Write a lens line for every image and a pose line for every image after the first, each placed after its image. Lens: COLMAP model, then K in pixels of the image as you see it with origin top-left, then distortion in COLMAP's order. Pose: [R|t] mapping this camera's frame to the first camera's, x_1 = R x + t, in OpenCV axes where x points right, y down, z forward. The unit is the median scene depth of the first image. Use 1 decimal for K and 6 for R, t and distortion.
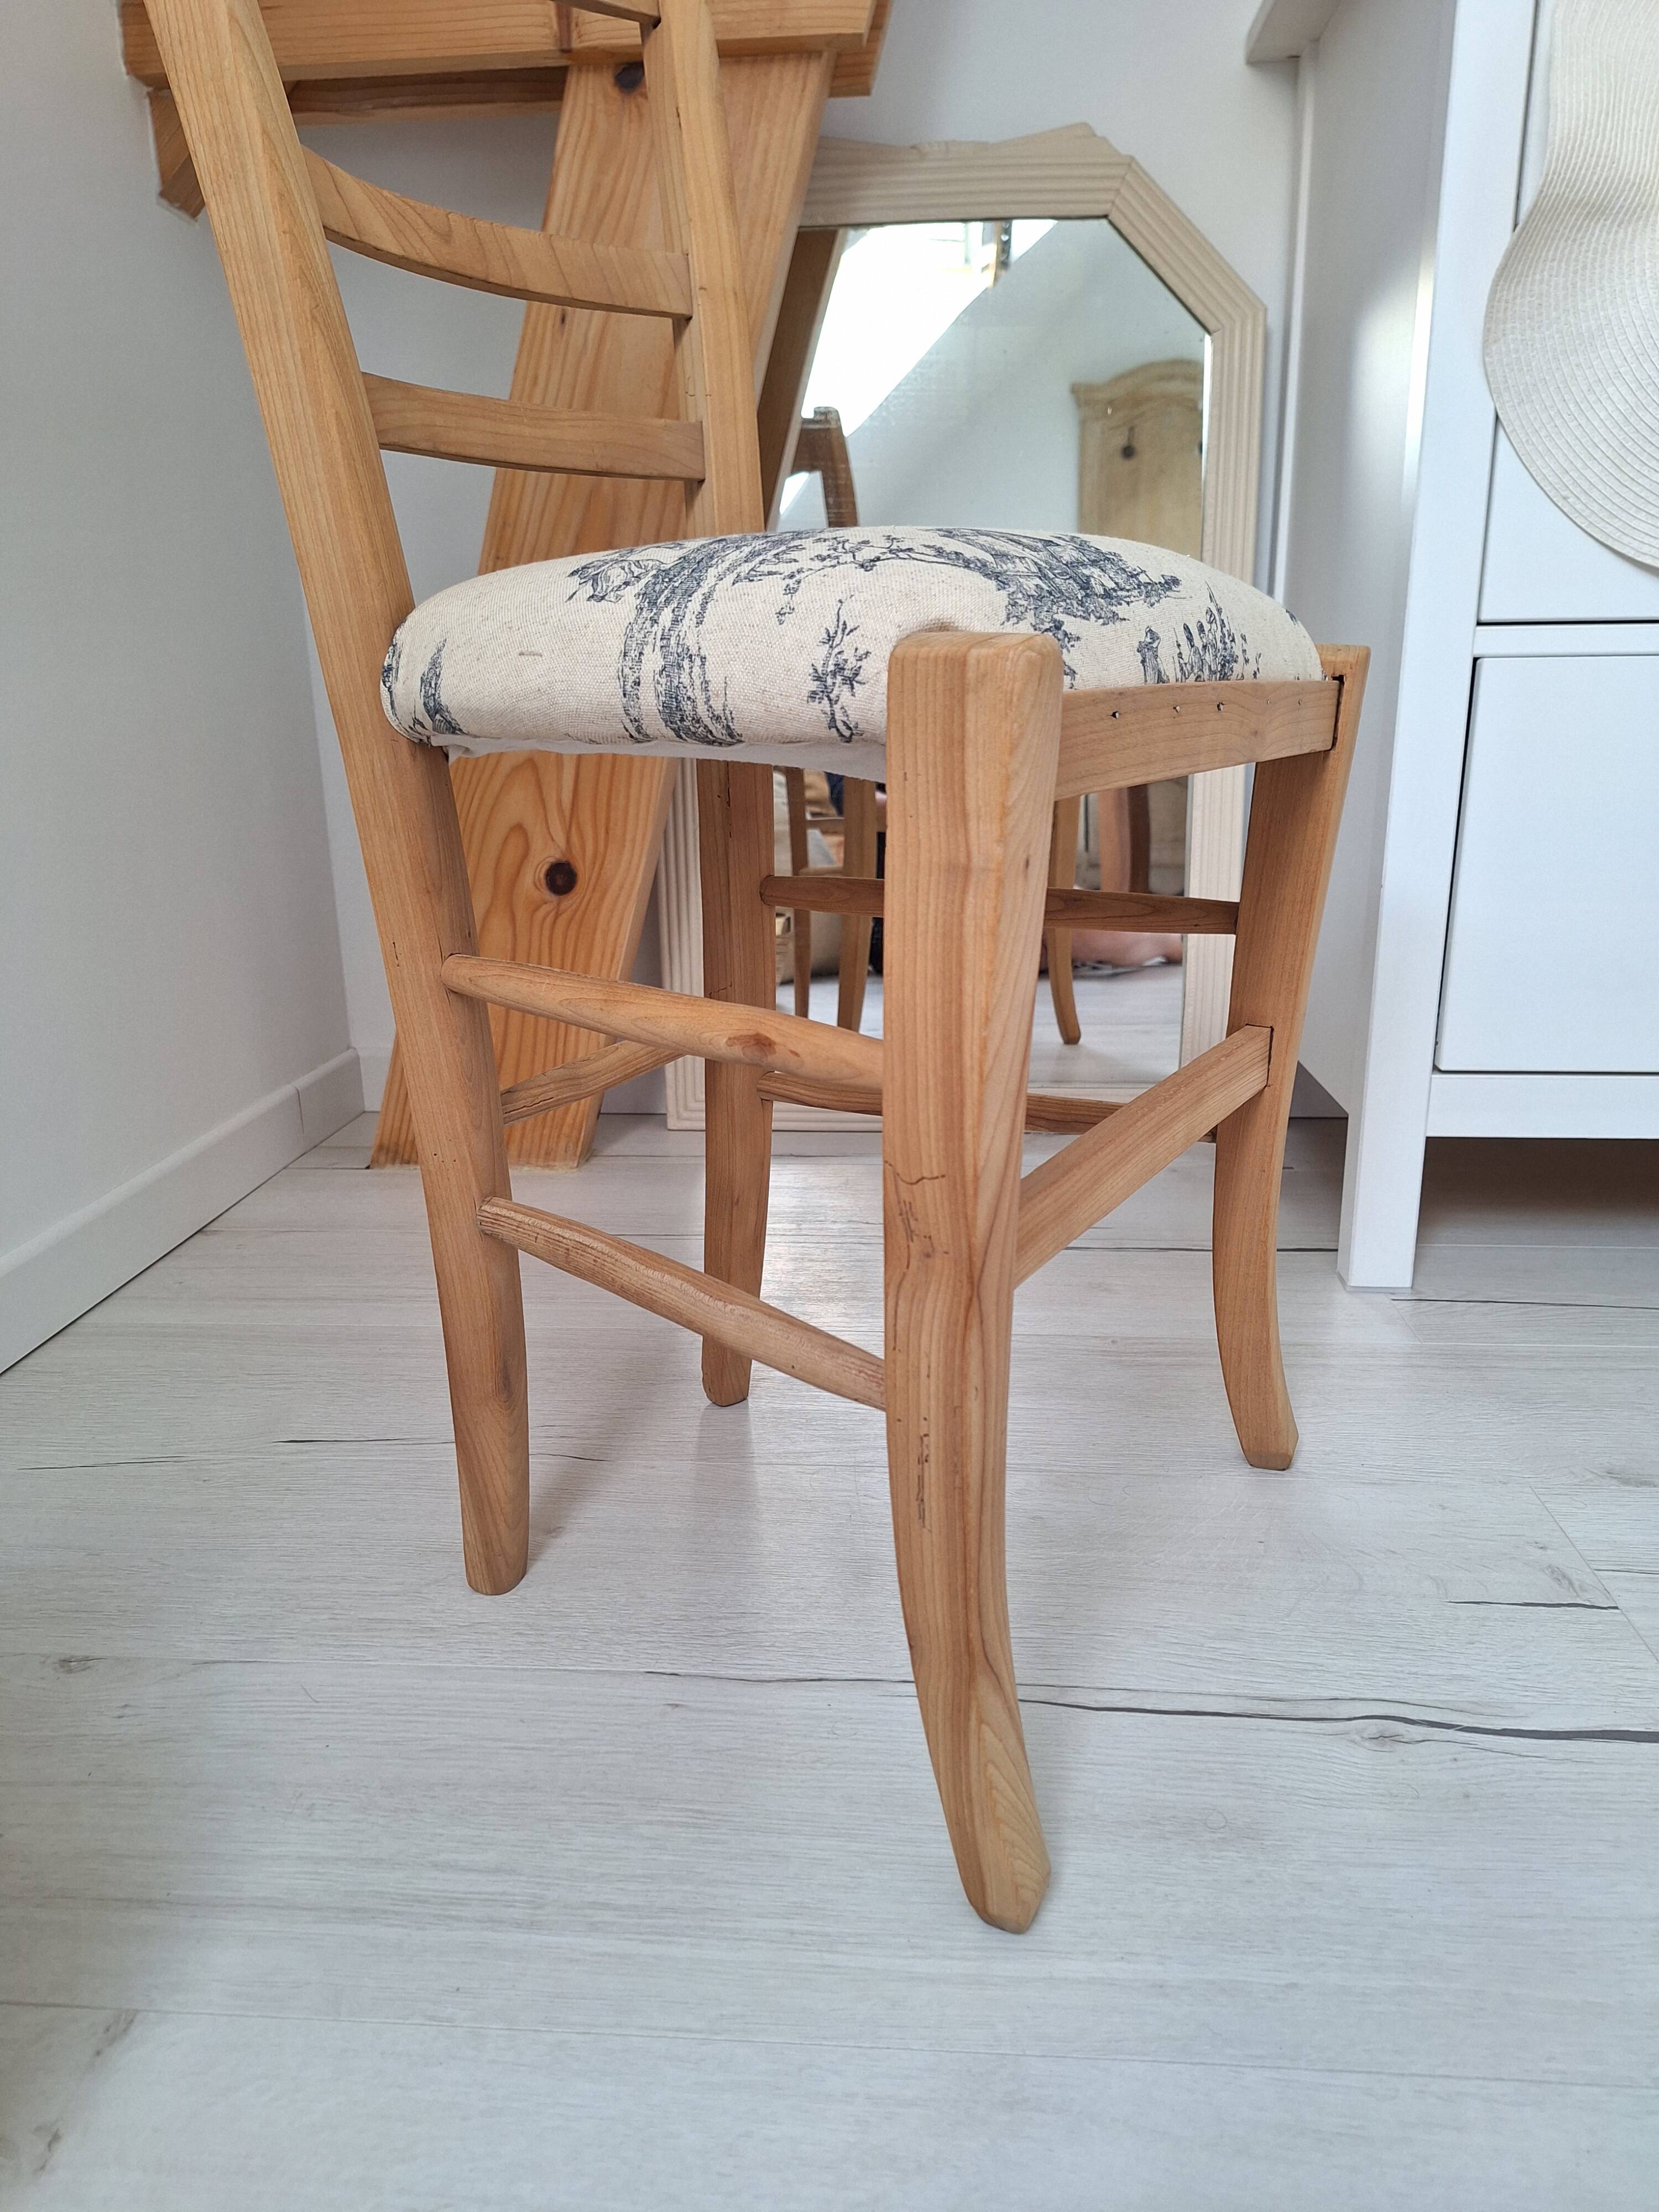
lens RADIAL K [[1552.0, 0, 817.2], [0, 1552.0, 1125.9], [0, 0, 1]] dist [0.074173, -0.092502]
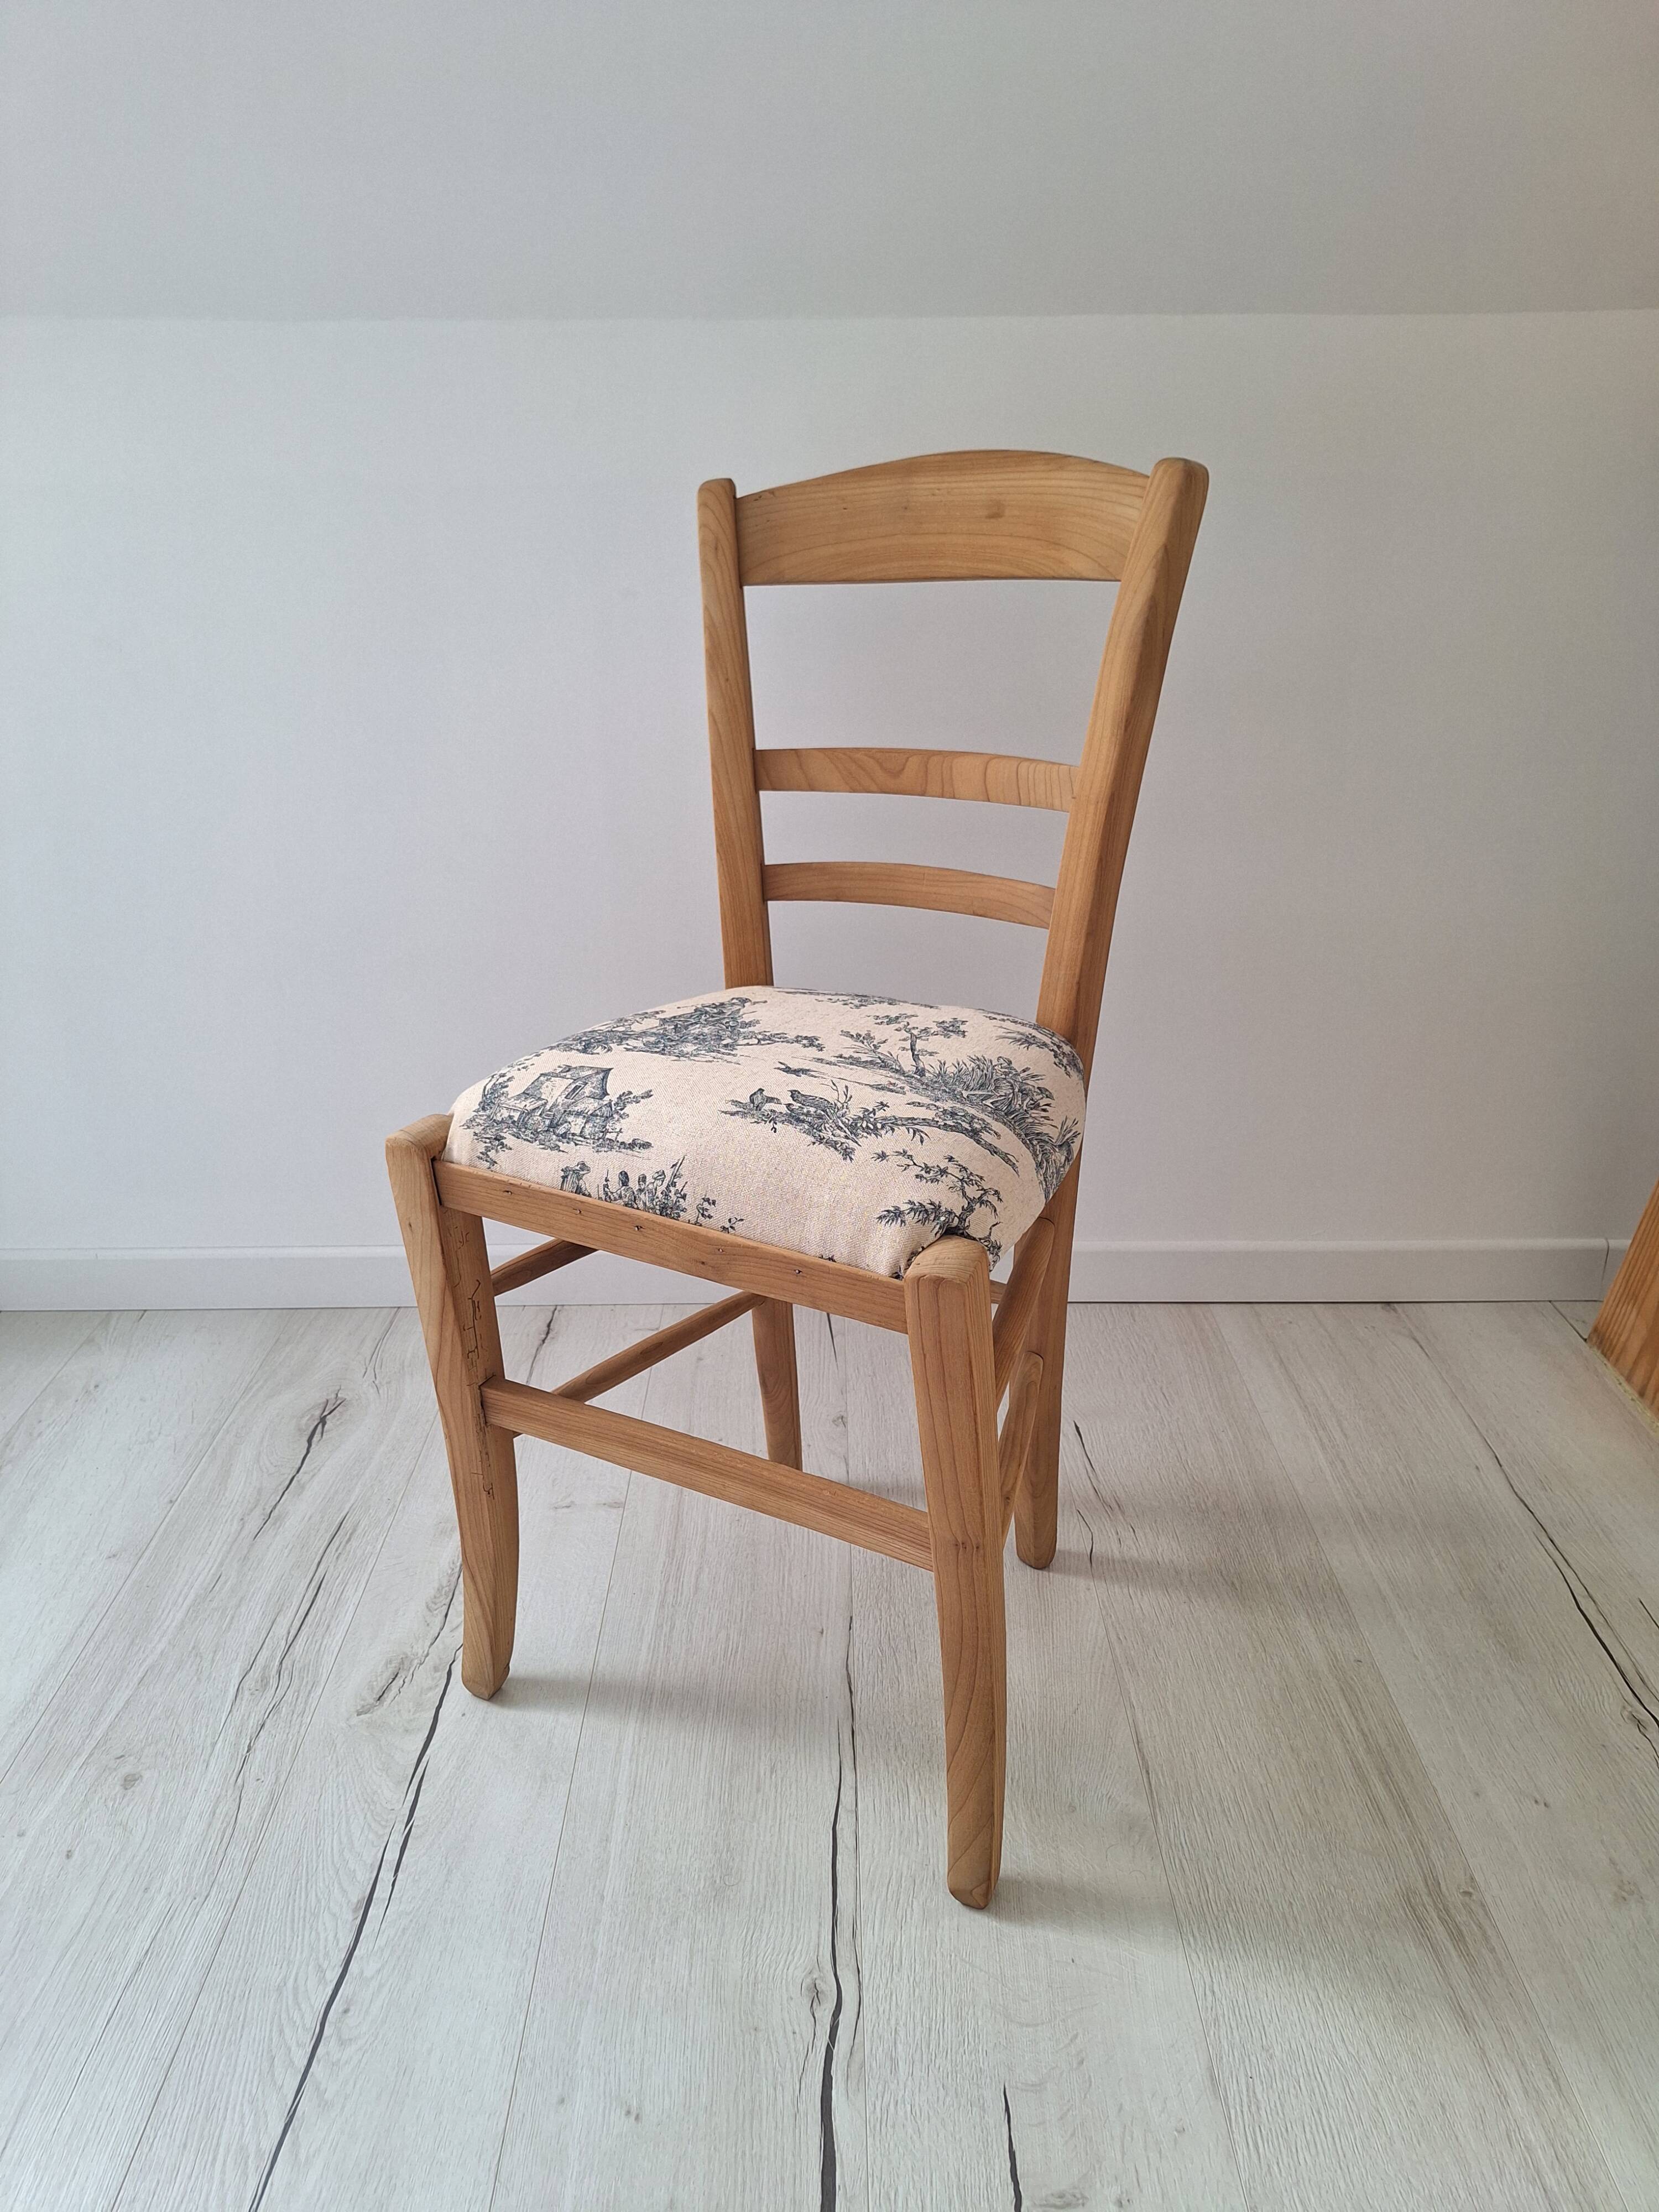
lens RADIAL K [[1523.9, 0, 826.3], [0, 1523.9, 1120.8], [0, 0, 1]] dist [0.137704, -0.155200]
pose [[0.038248, 0.405784, -0.913168, 1.646050], [-0.263095, 0.885684, 0.382551, -1.015447], [0.964012, 0.225618, 0.140635, 0.959670]]
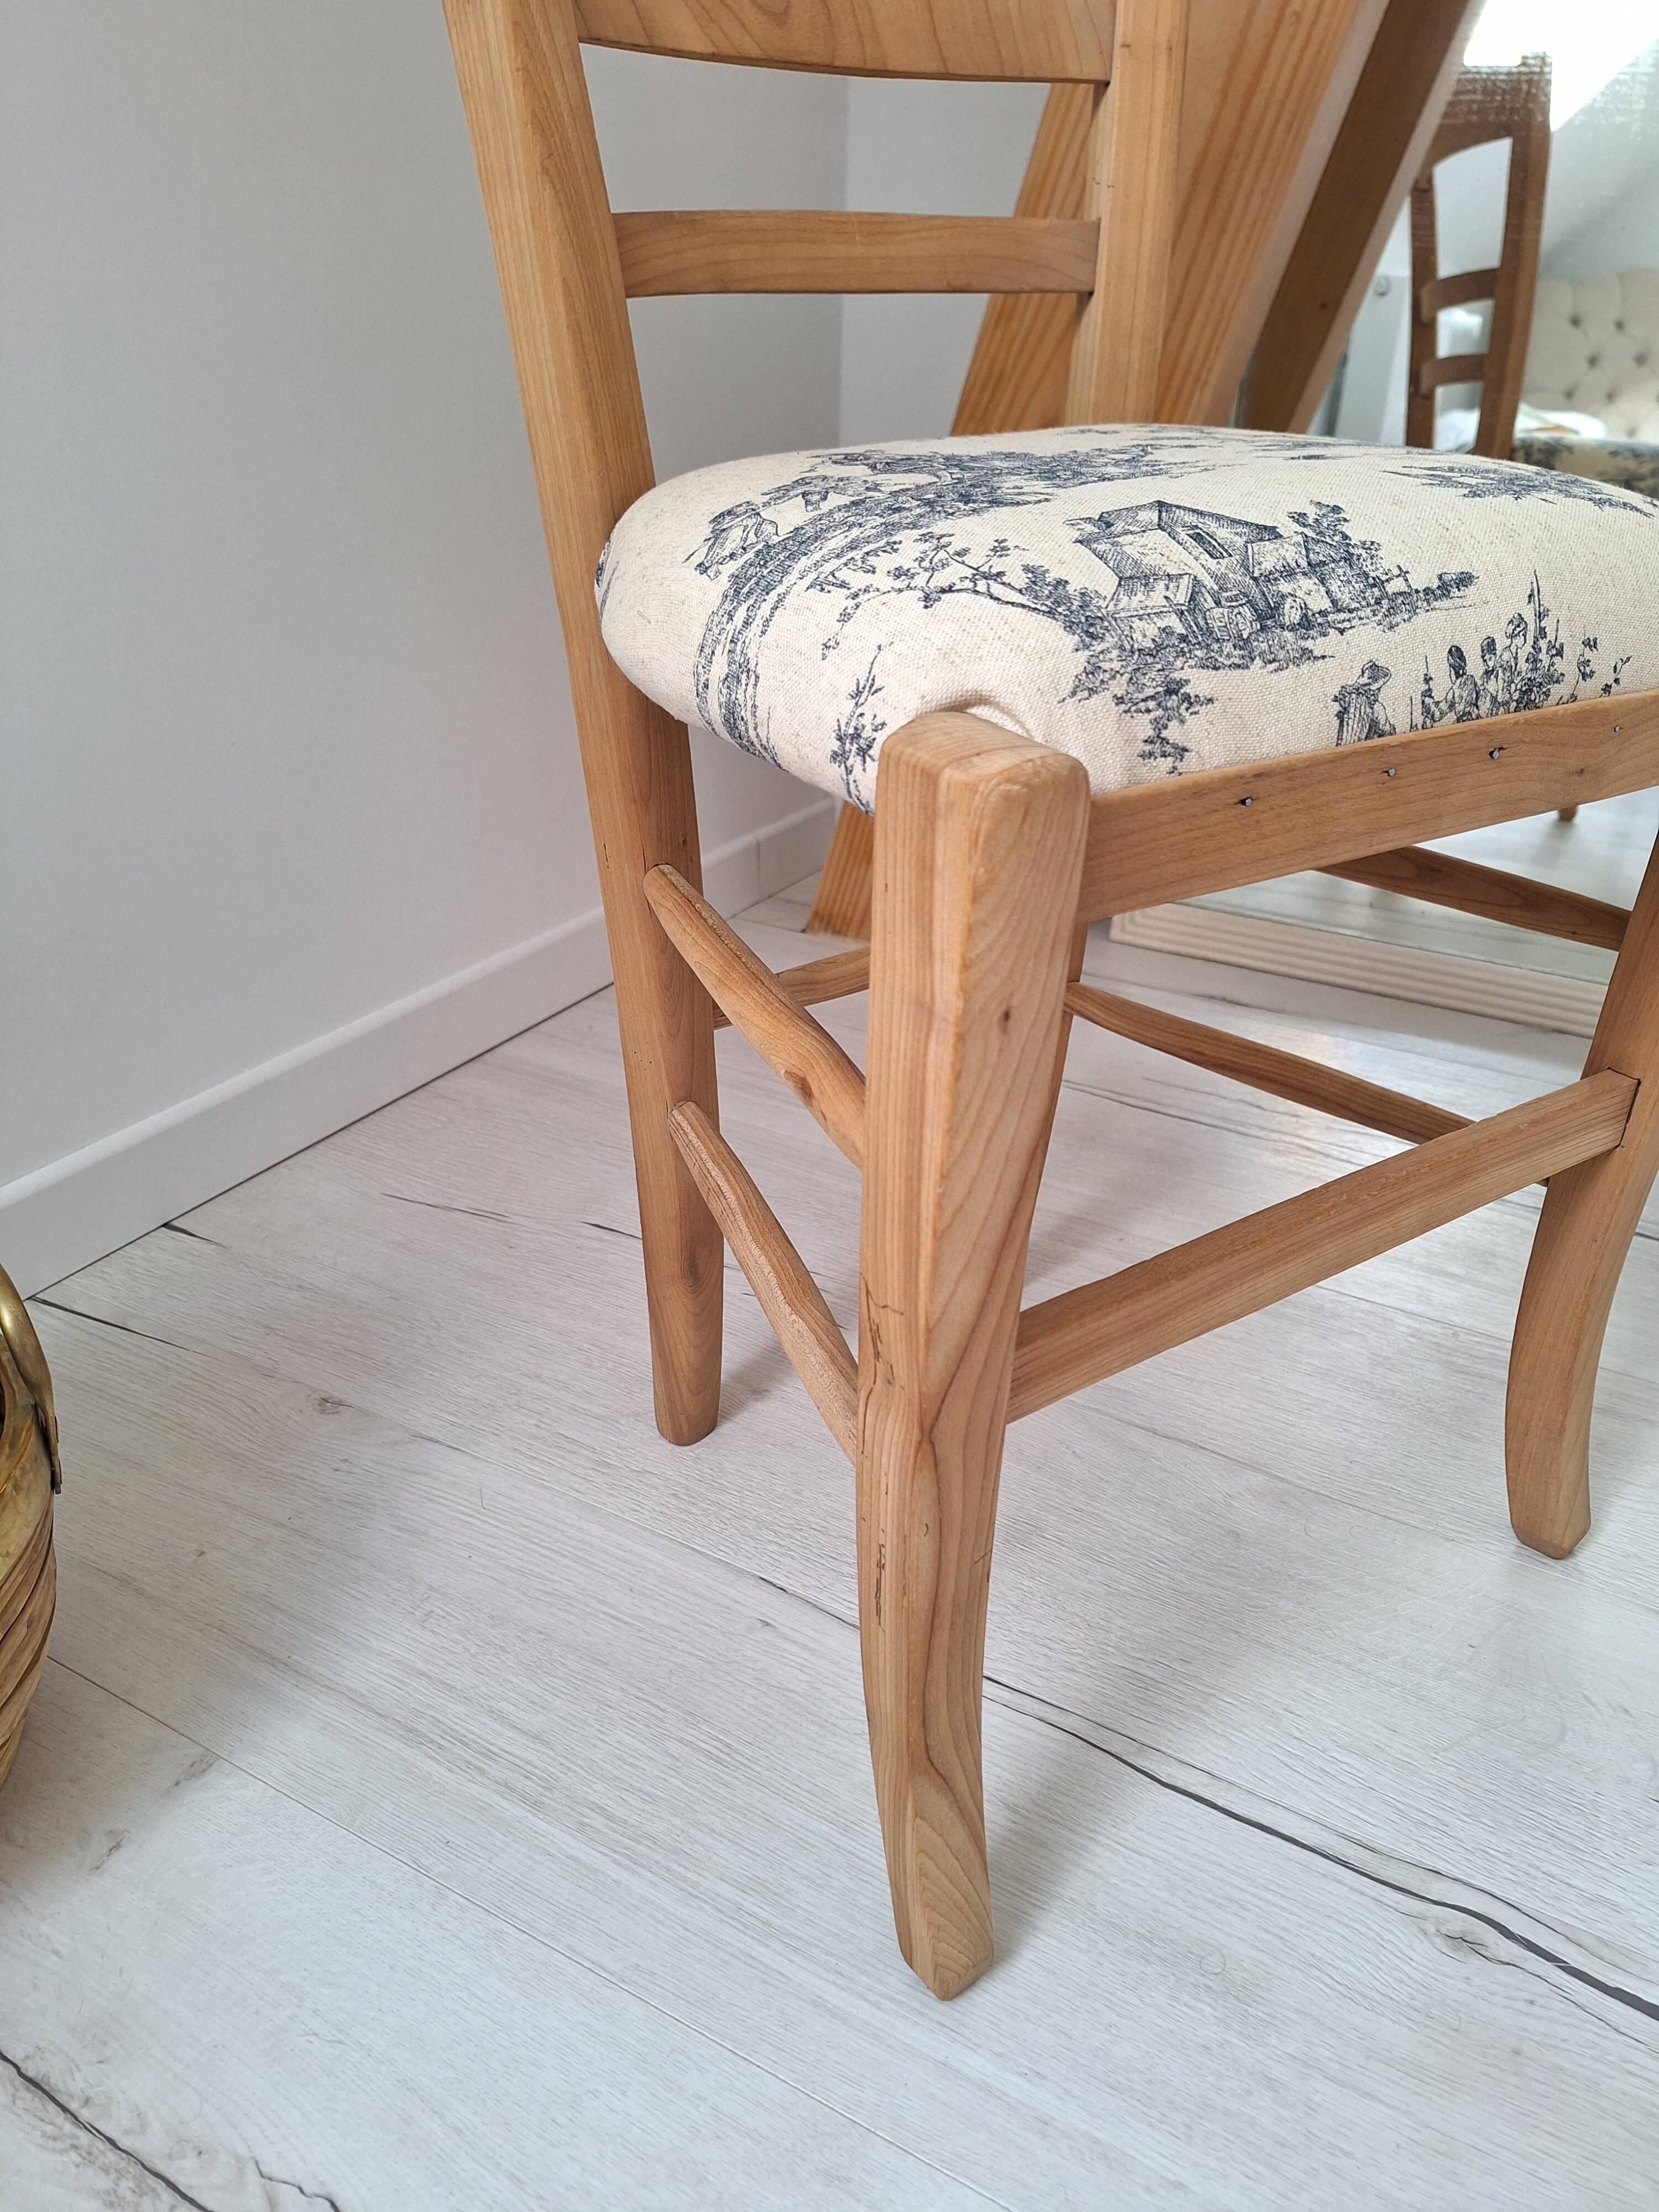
lens RADIAL K [[1545.6, 0, 836.4], [0, 1545.6, 1122.2], [0, 0, 1]] dist [0.086122, -0.101282]
pose [[0.912571, 0.225482, -0.341133, 0.270446], [-0.151351, 0.961235, 0.230476, -0.227012], [0.379877, -0.158695, 0.911323, 0.158999]]
